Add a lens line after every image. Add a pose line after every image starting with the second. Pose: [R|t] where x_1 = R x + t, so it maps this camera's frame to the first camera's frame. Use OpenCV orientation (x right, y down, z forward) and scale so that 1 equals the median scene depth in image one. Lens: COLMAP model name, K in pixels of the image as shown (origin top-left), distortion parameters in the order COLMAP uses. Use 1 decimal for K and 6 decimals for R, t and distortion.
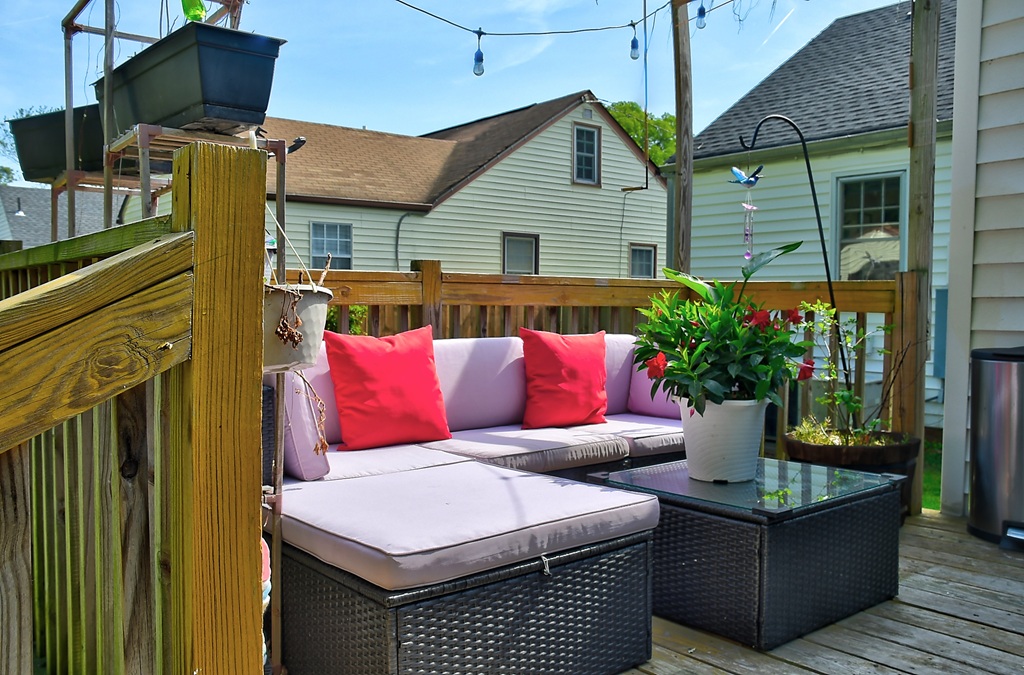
lens RADIAL K [[923.7, 0, 512.0], [0, 923.7, 337.5], [0, 0, 1]] dist [-0.009913, -0.006999]
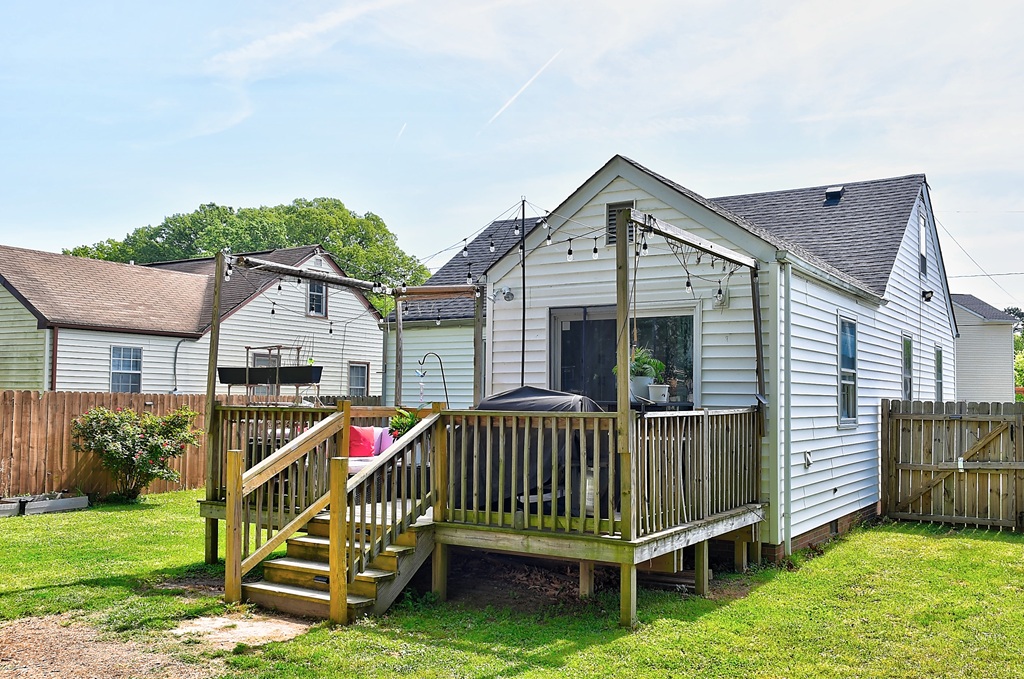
lens RADIAL K [[942.9, 0, 512.0], [0, 942.9, 339.5], [0, 0, 1]] dist [-0.062070, 0.007912]
pose [[0.949948, 0.026223, 0.311305, -0.085910], [0.006648, 0.994548, -0.104064, 0.006955], [-0.312337, 0.100925, 0.944595, -0.409315]]
